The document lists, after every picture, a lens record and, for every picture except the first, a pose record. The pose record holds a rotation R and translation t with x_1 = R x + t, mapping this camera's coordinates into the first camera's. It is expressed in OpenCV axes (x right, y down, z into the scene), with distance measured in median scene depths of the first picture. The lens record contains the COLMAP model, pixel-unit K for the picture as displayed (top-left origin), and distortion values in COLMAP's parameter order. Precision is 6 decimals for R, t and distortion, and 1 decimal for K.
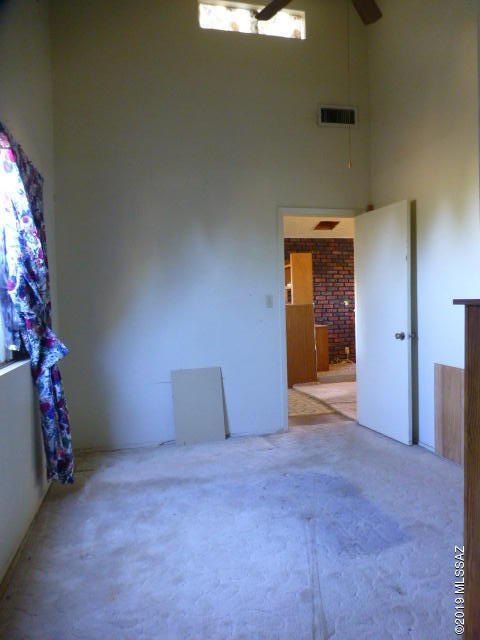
lens RADIAL K [[466.8, 0, 237.0], [0, 466.8, 319.1], [0, 0, 1]] dist [-0.014414, -0.014060]
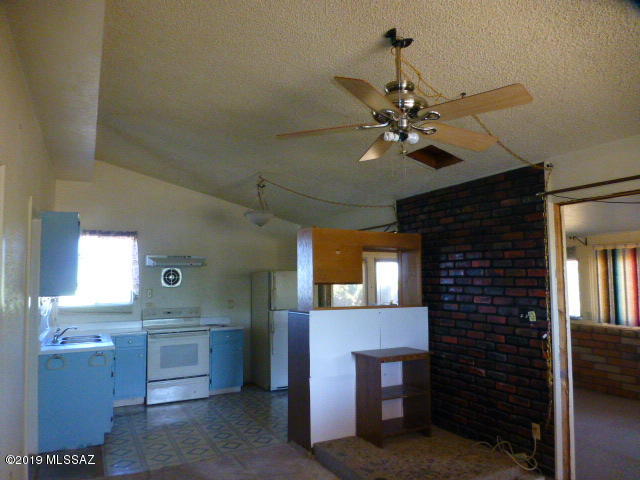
lens RADIAL K [[466.8, 0, 314.3], [0, 466.8, 232.7], [0, 0, 1]] dist [-0.014414, -0.014060]
pose [[0.237327, -0.070772, -0.968848, 0.604161], [-0.048328, 0.995248, -0.084538, -0.065050], [0.970227, 0.066885, 0.232779, 0.708268]]
